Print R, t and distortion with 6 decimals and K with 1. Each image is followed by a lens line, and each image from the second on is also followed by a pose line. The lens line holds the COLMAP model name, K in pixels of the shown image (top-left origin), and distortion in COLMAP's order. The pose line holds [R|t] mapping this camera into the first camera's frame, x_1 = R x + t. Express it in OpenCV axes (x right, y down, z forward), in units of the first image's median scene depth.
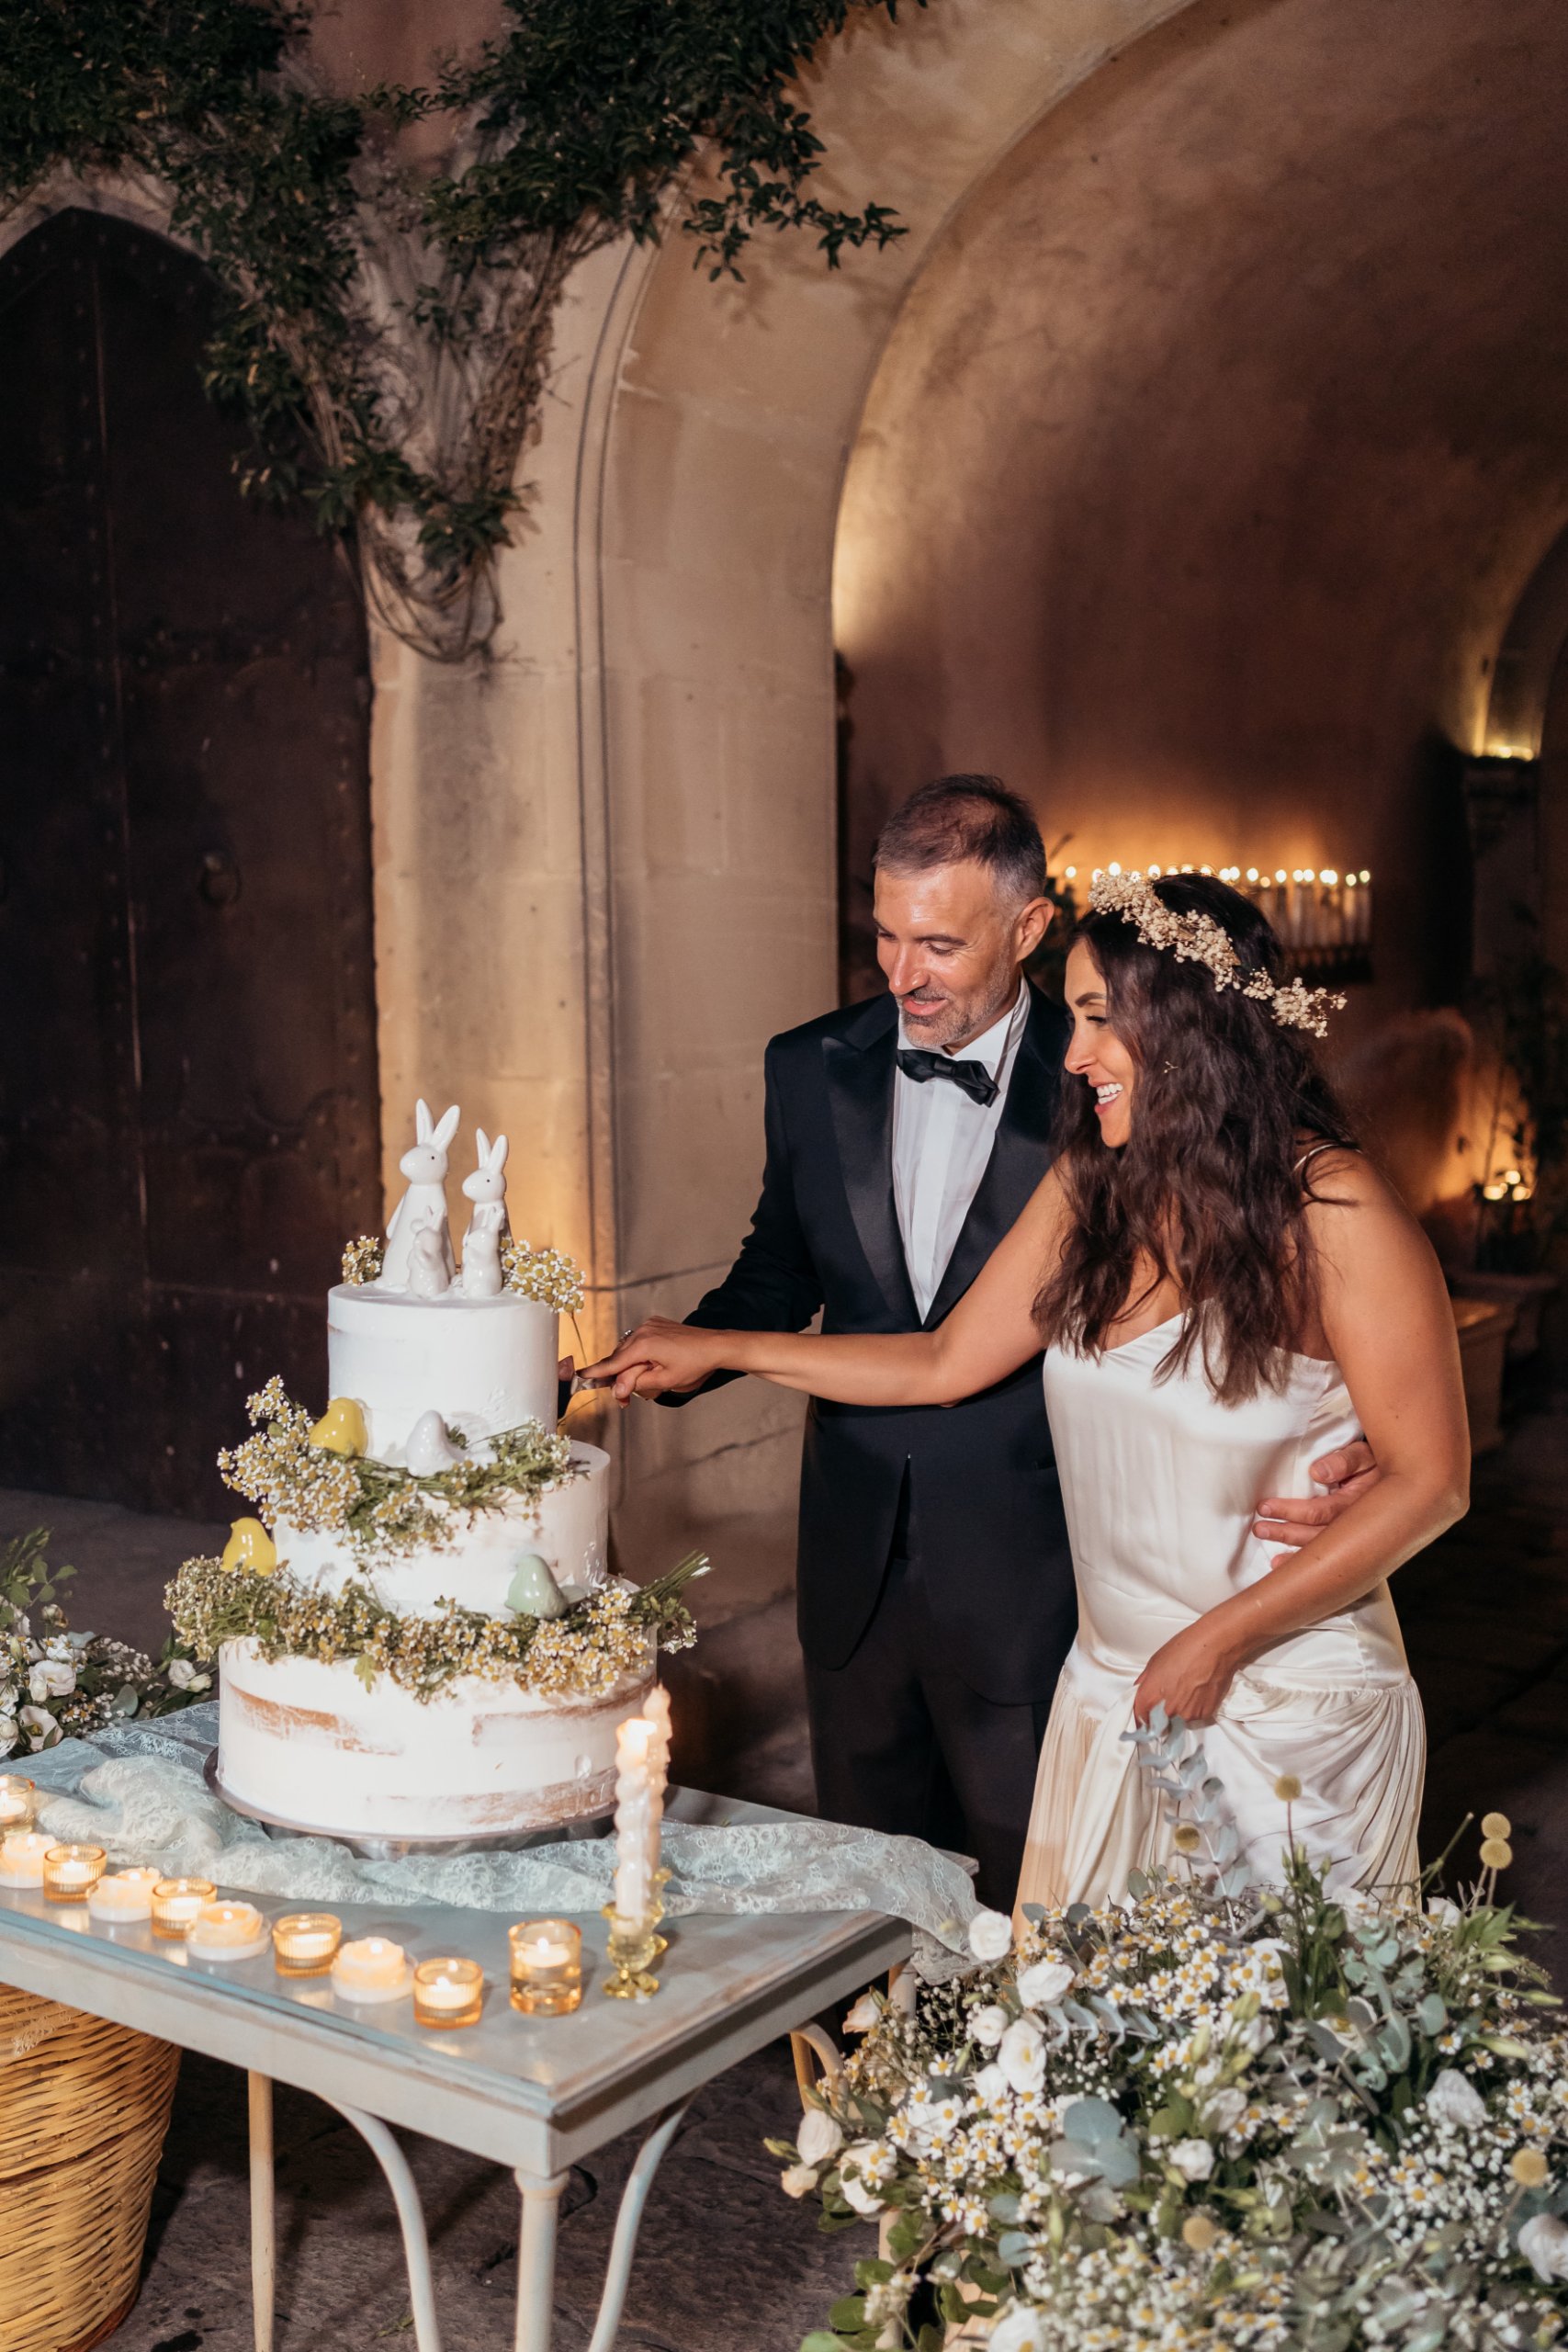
lens RADIAL K [[2317.9, 0, 788.4], [0, 2317.9, 1169.5], [0, 0, 1]] dist [-0.000179, 0.000000]
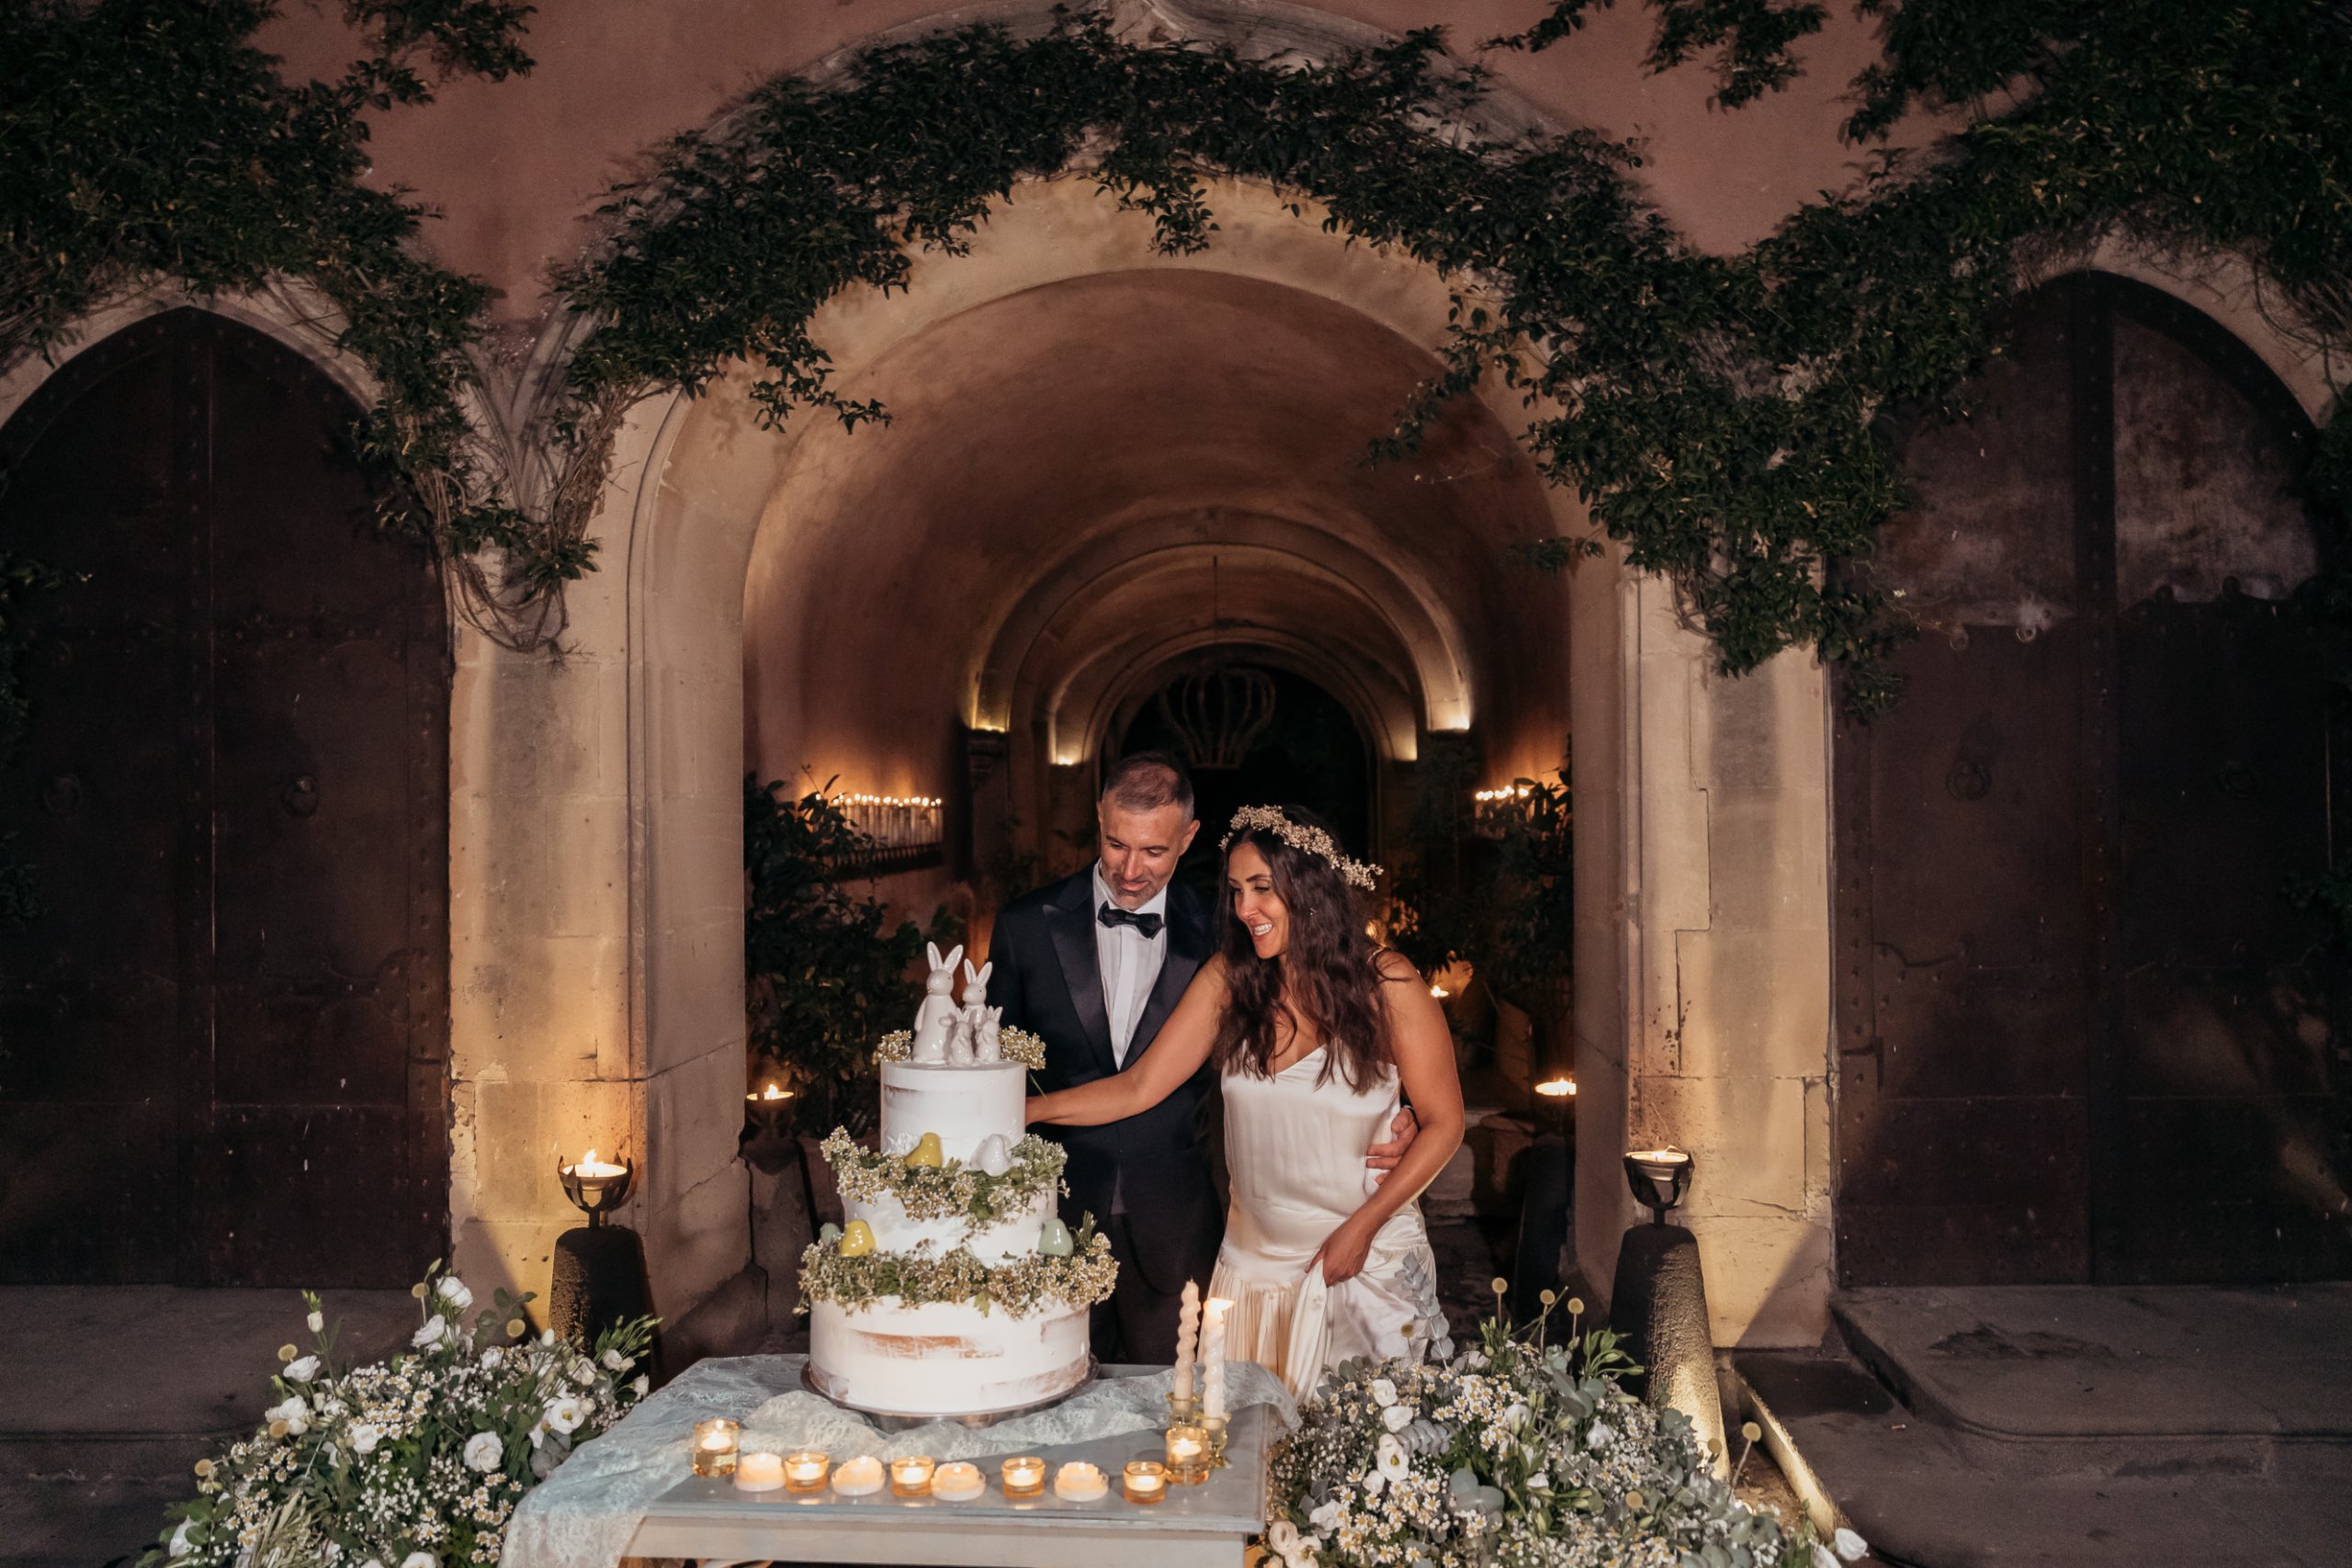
lens RADIAL K [[1494.5, 0, 1169.8], [0, 1494.5, 790.5], [0, 0, 1]] dist [-0.017549, 0.007679]
pose [[0.884157, 0.015453, 0.466934, -0.225821], [0.045851, 0.991758, -0.119643, -0.001509], [-0.464934, 0.127193, 0.876161, 0.001868]]
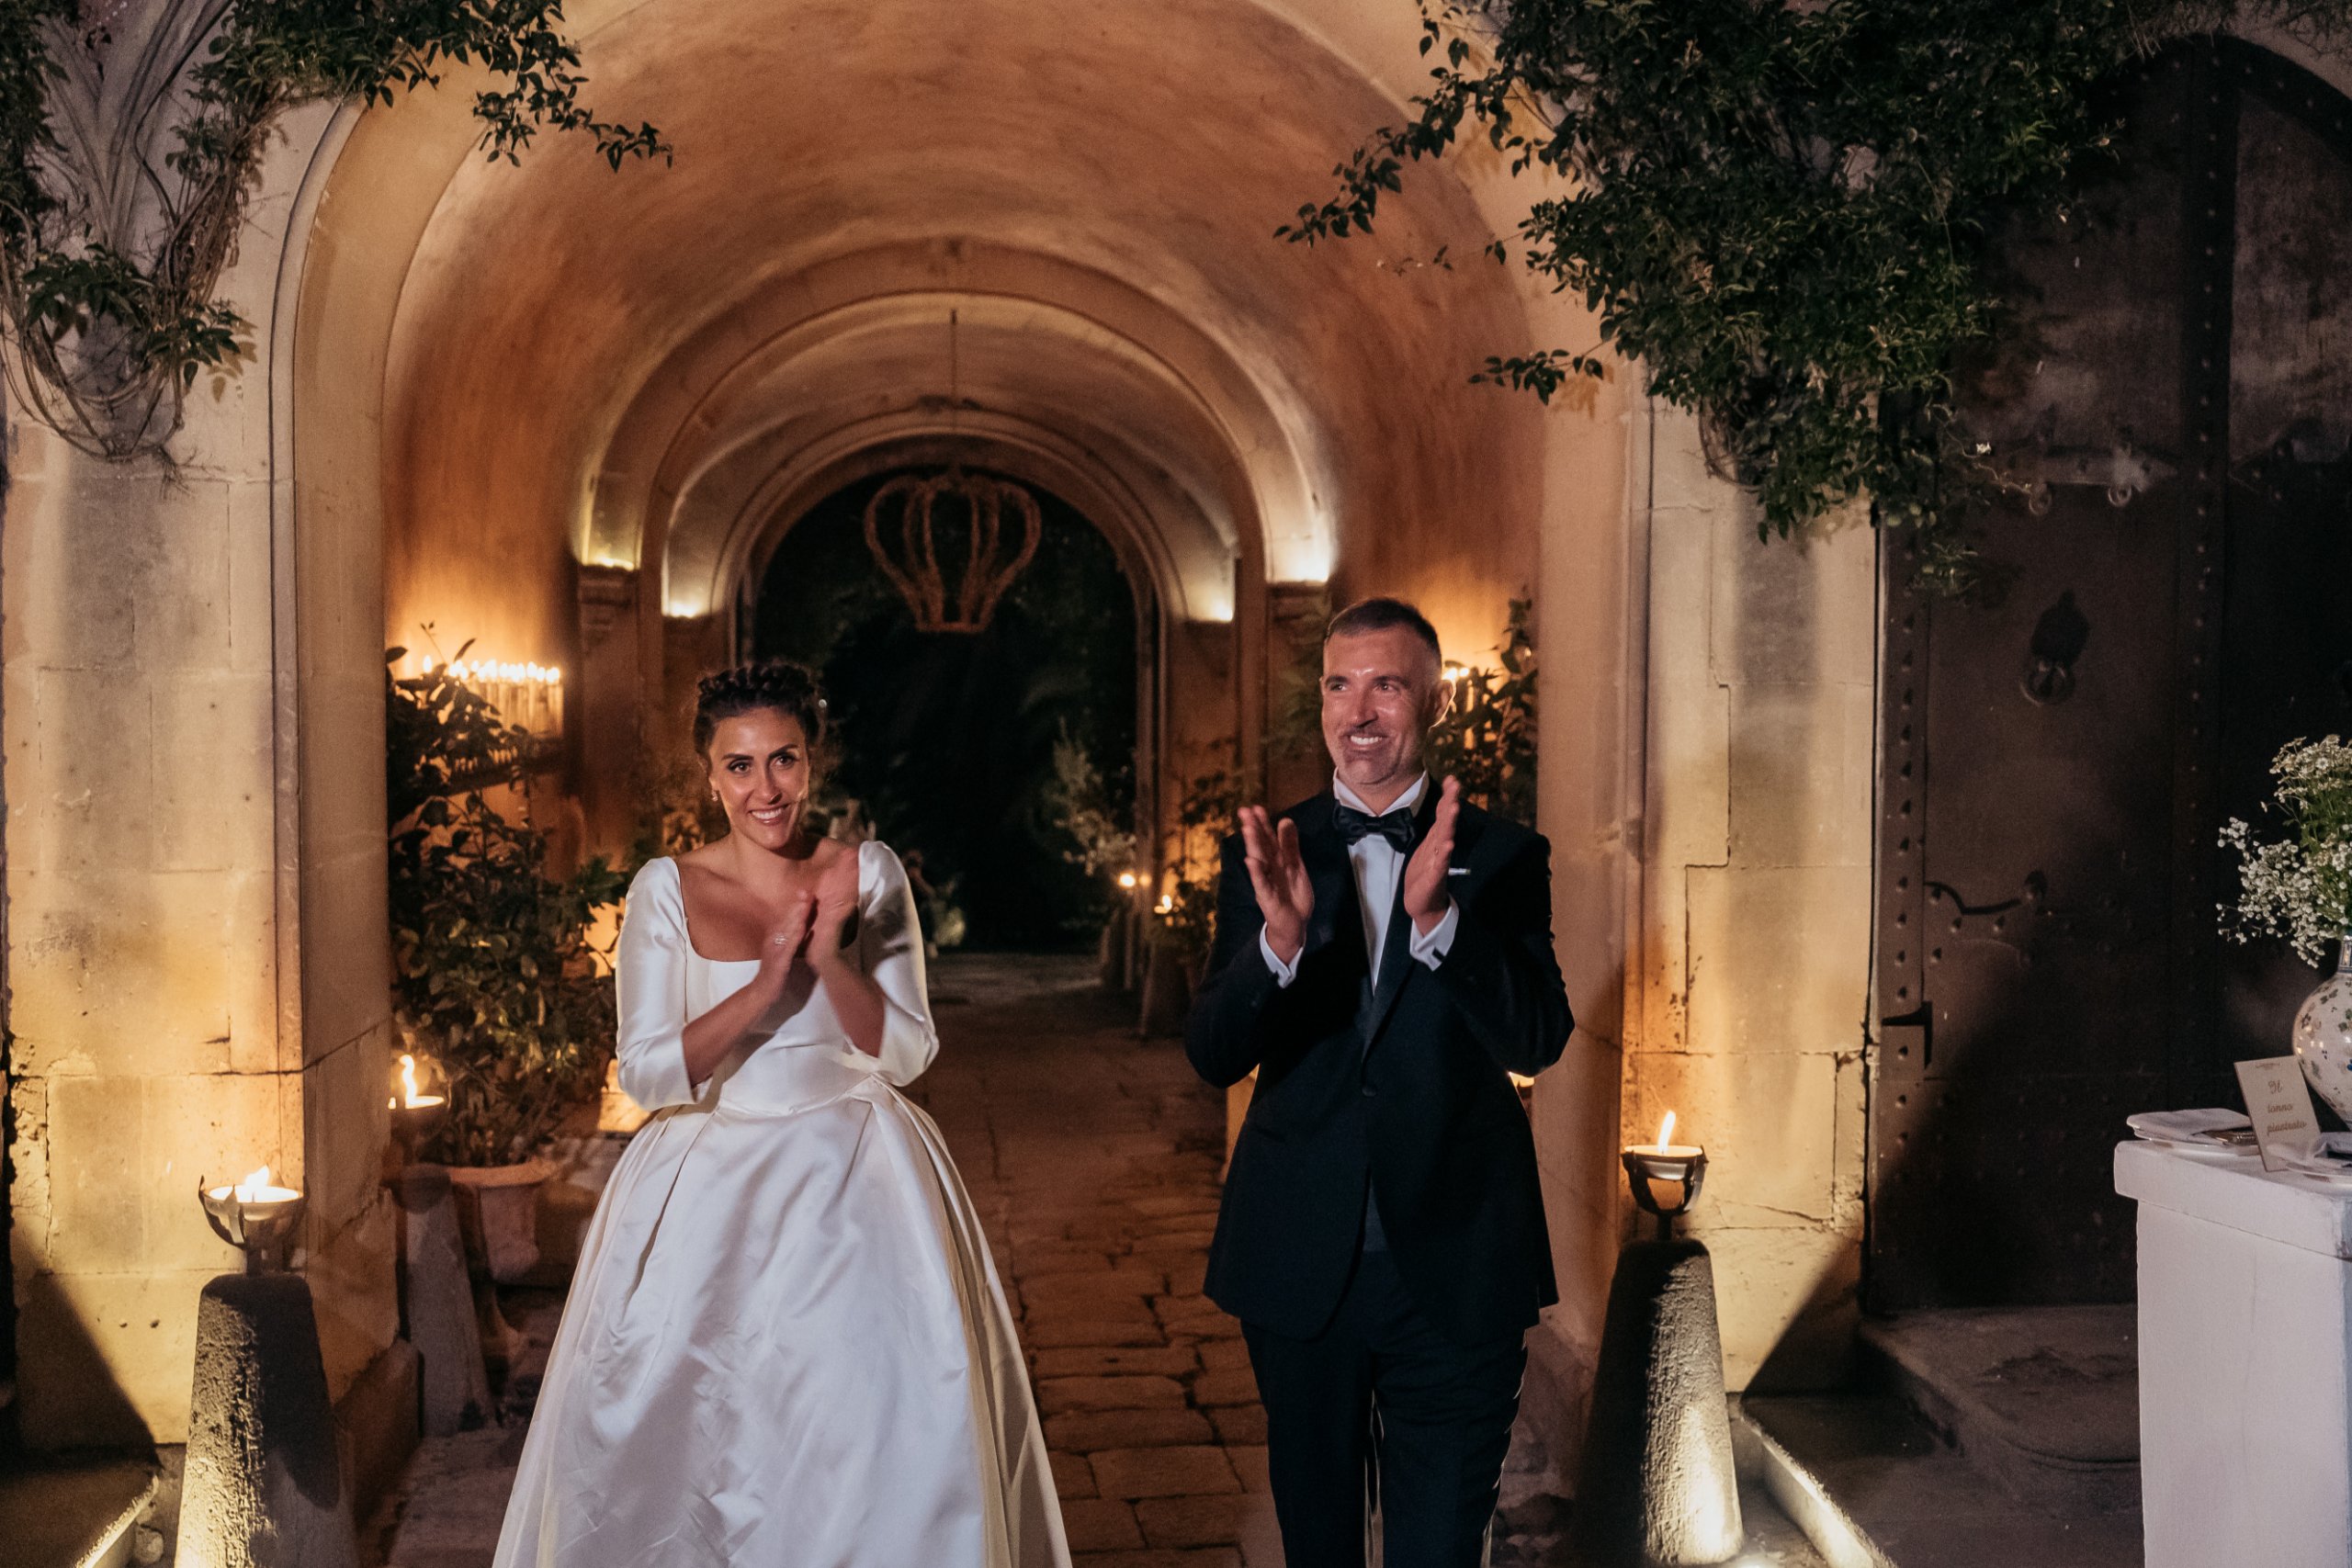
lens RADIAL K [[2317.9, 0, 1175.4], [0, 2317.9, 791.9], [0, 0, 1]] dist [-0.000179, 0.000000]
pose [[0.799640, -0.004826, 0.600460, -0.388997], [0.047419, 0.997352, -0.055132, 0.002598], [-0.598604, 0.072559, 0.797752, -0.072986]]
